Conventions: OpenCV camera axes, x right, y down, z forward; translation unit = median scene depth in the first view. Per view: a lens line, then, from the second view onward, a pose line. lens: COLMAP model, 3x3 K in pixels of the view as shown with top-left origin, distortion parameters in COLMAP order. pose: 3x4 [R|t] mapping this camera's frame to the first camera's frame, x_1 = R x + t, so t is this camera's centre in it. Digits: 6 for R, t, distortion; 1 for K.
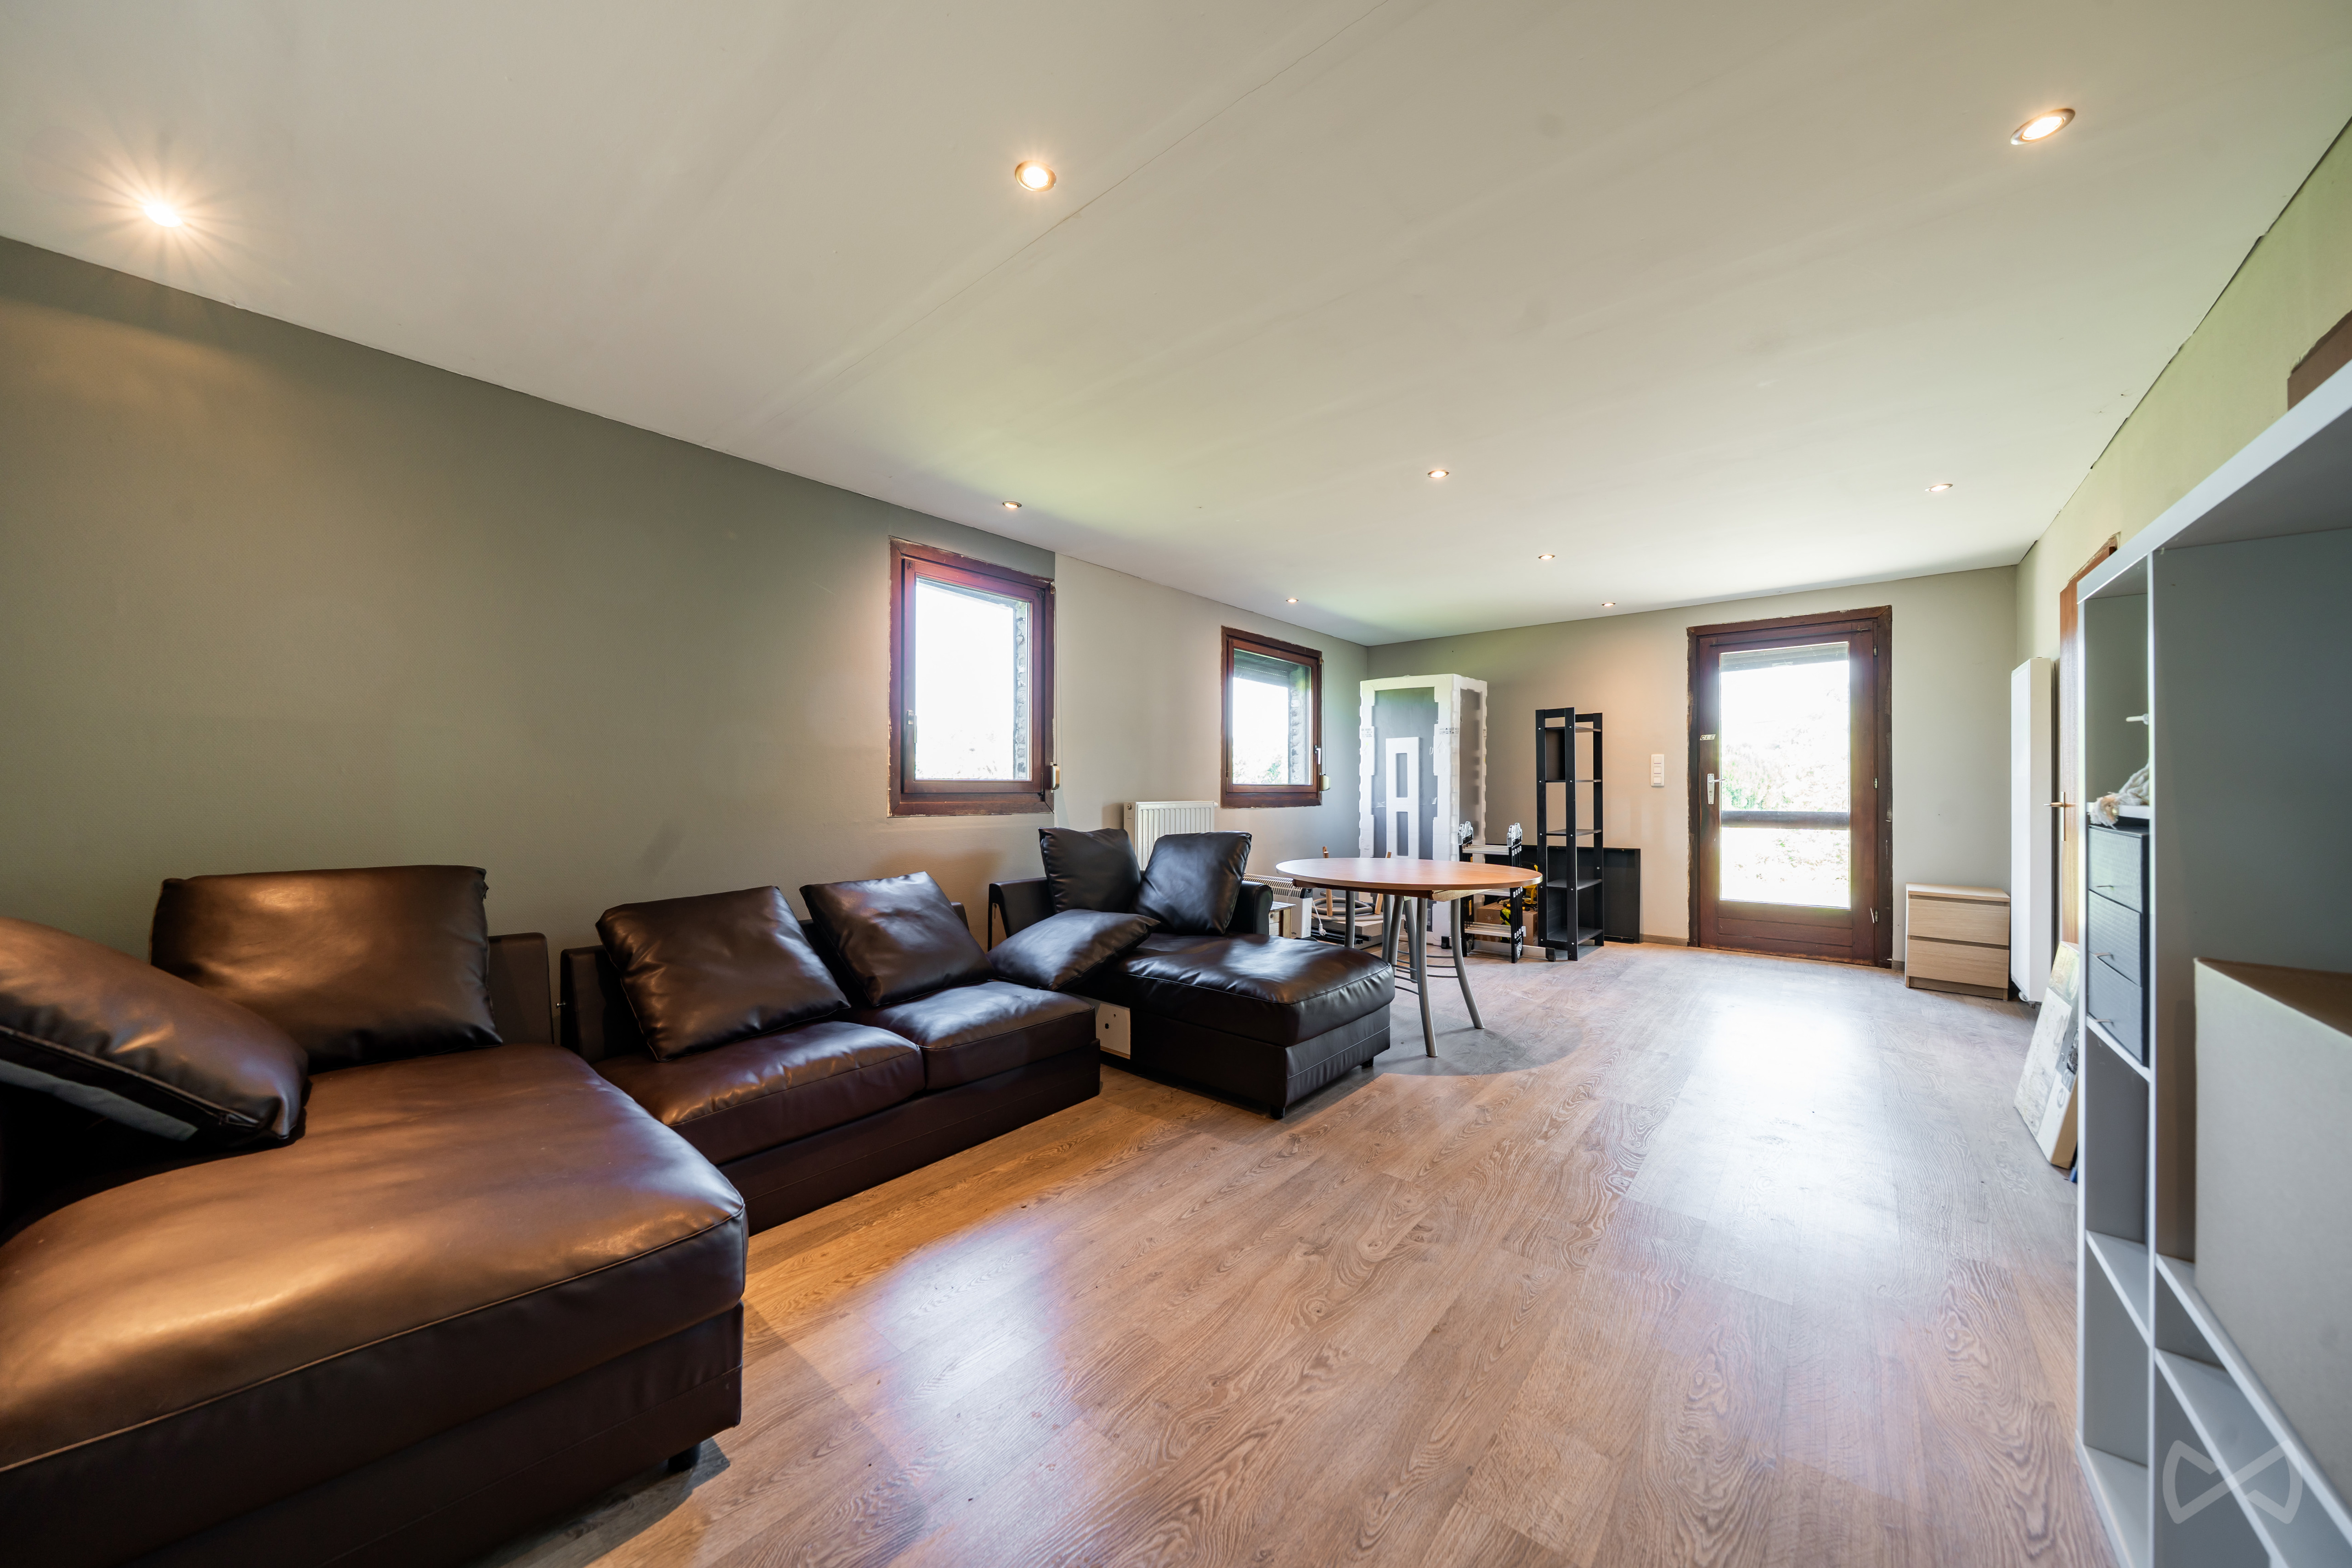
lens RADIAL K [[831.1, 0, 1171.6], [0, 831.1, 777.0], [0, 0, 1]] dist [-0.002562, -0.000172]
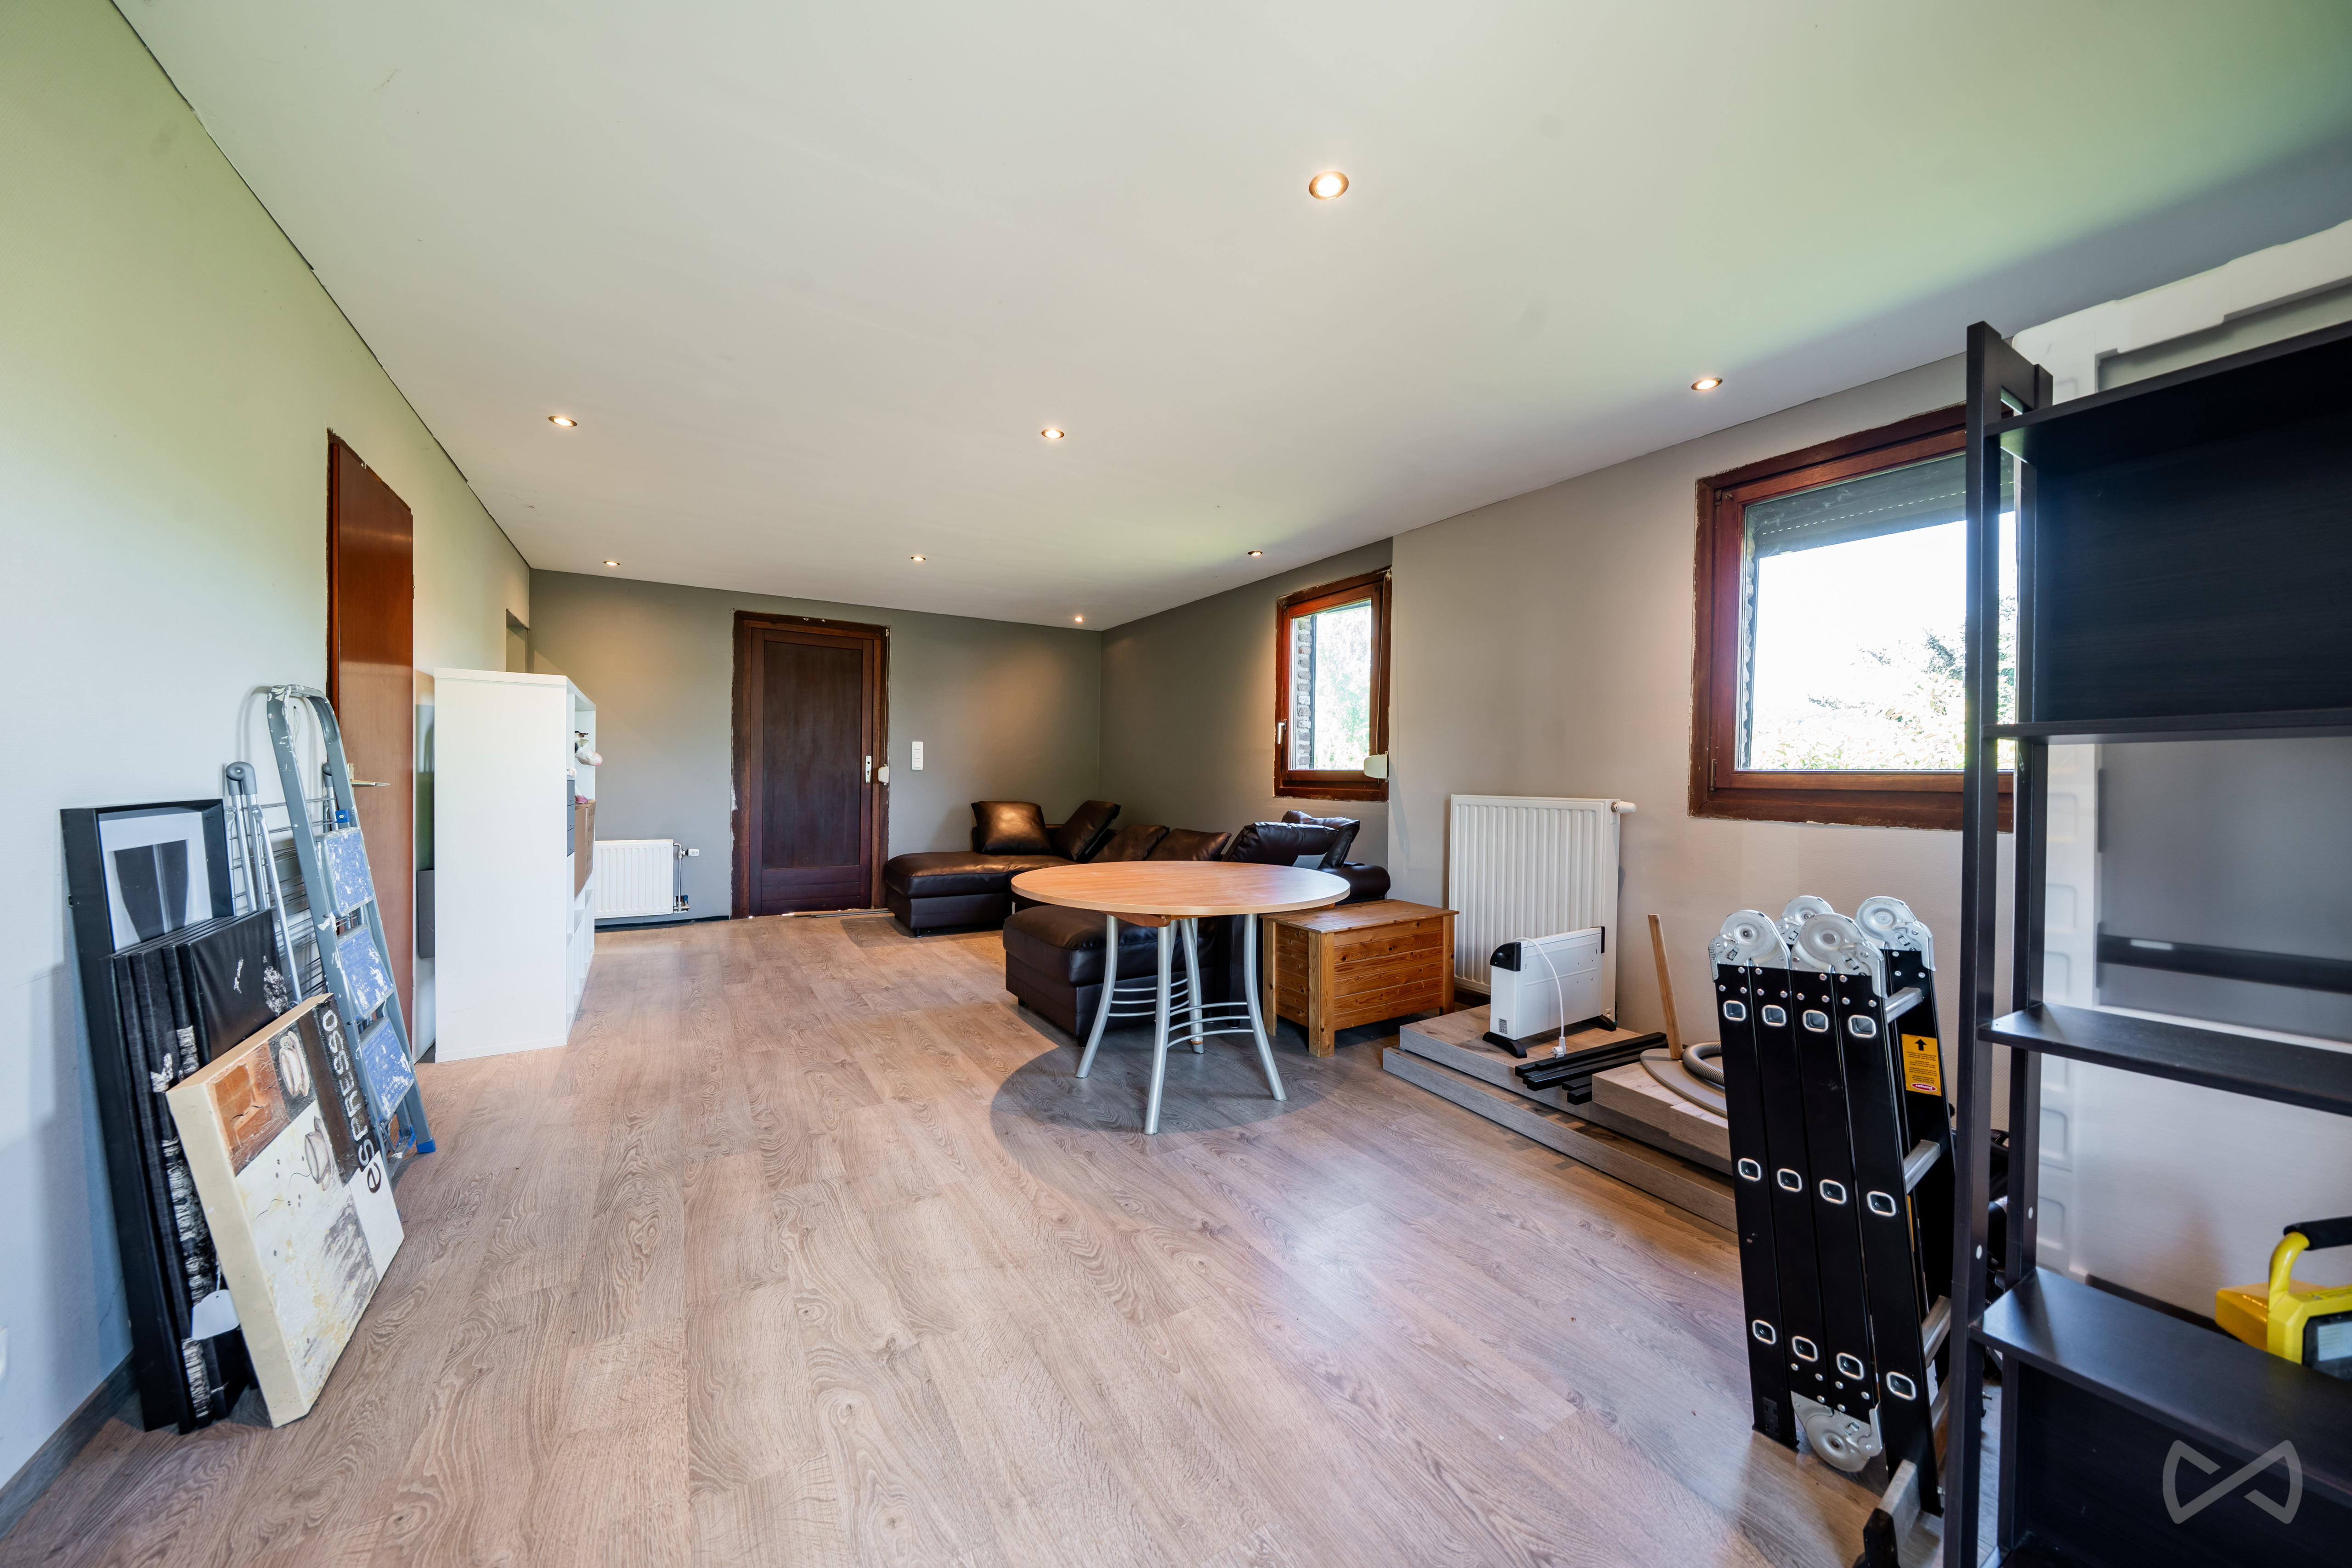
lens RADIAL K [[831.1, 0, 1171.6], [0, 831.1, 777.0], [0, 0, 1]] dist [-0.002562, -0.000172]
pose [[-0.343871, -0.004252, -0.939007, 1.044686], [0.000468, 0.999989, -0.004699, 0.021166], [0.939017, -0.002056, -0.343865, 1.314028]]
